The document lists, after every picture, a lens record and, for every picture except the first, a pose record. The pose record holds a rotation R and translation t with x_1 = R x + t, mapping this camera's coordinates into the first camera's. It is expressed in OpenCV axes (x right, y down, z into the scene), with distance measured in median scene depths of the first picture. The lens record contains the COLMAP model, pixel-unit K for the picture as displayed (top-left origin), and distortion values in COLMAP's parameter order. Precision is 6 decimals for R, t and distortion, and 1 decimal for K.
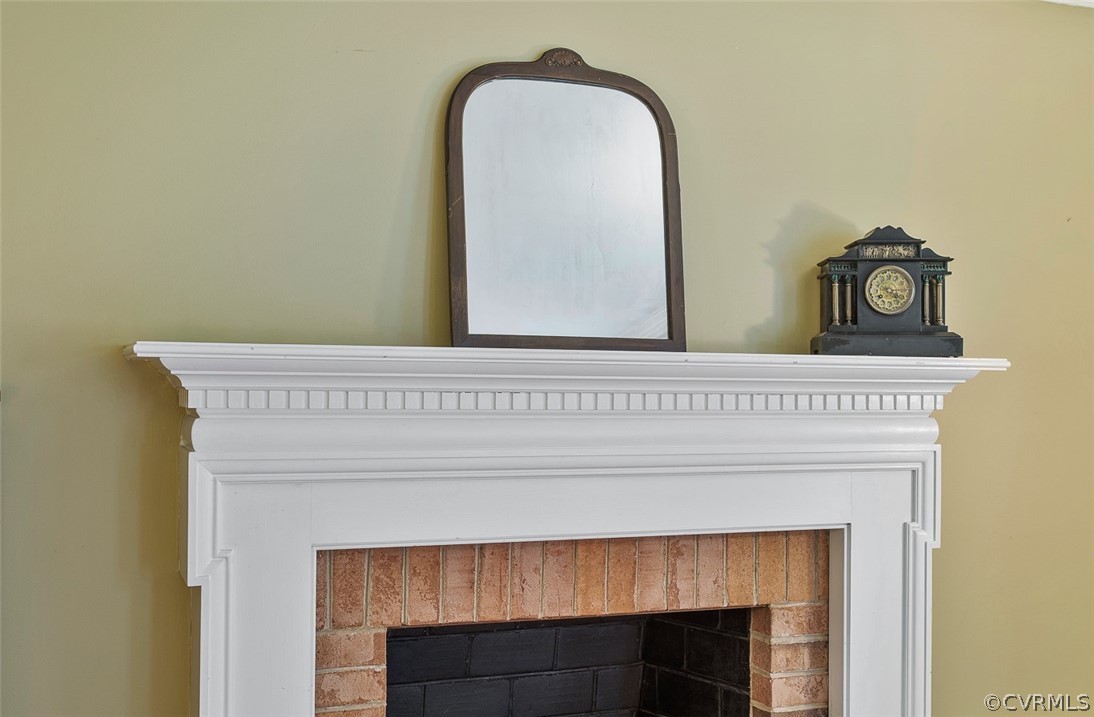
lens RADIAL K [[1246.1, 0, 520.6], [0, 1246.1, 397.9], [0, 0, 1]] dist [-0.025864, 0.000000]
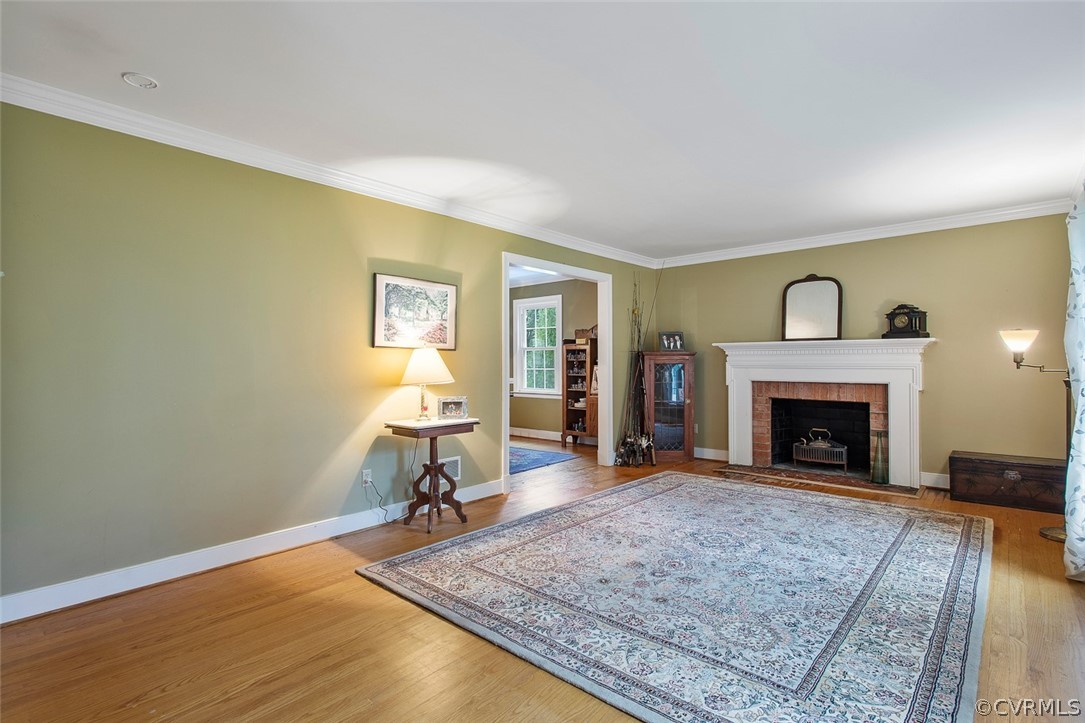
lens RADIAL K [[515.7, 0, 543.0], [0, 515.7, 358.9], [0, 0, 1]] dist [0.000890, 0.000364]
pose [[0.456720, -0.010410, -0.889549, 1.237449], [0.001917, 0.999941, -0.010718, 0.044508], [0.889608, 0.003190, 0.456713, -0.715133]]
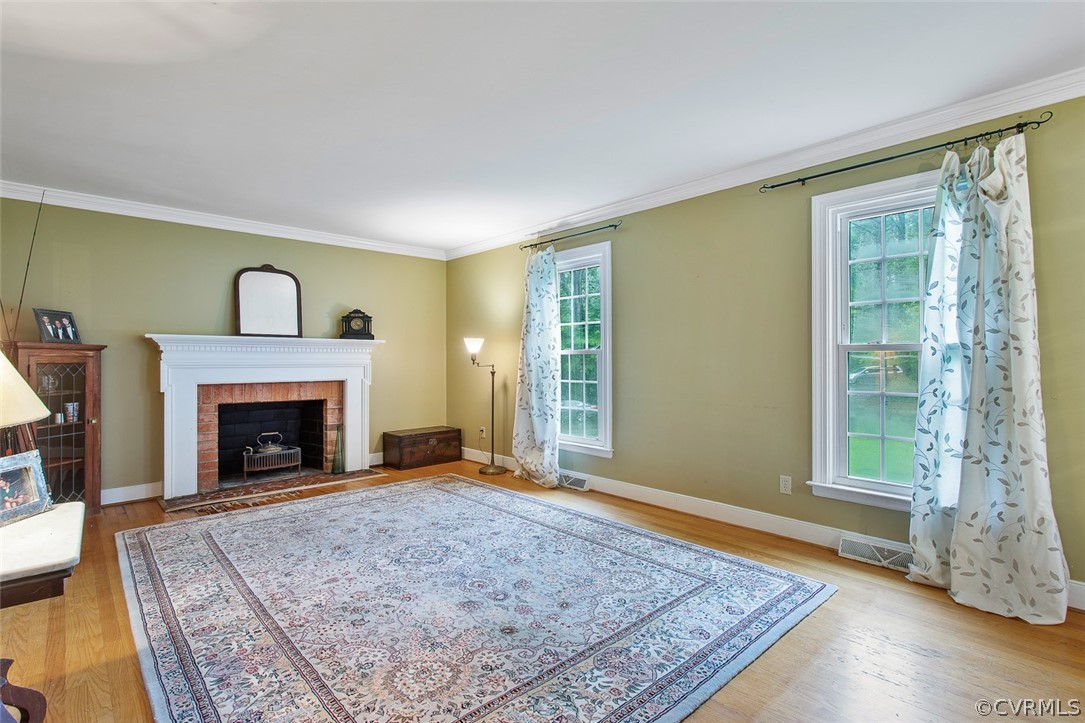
lens RADIAL K [[515.7, 0, 534.9], [0, 515.7, 360.2], [0, 0, 1]] dist [0.000890, 0.000364]
pose [[0.937448, -0.006448, 0.348066, 0.261879], [0.007454, 0.999971, -0.001551, 0.045946], [-0.348046, 0.004048, 0.937469, -0.900227]]
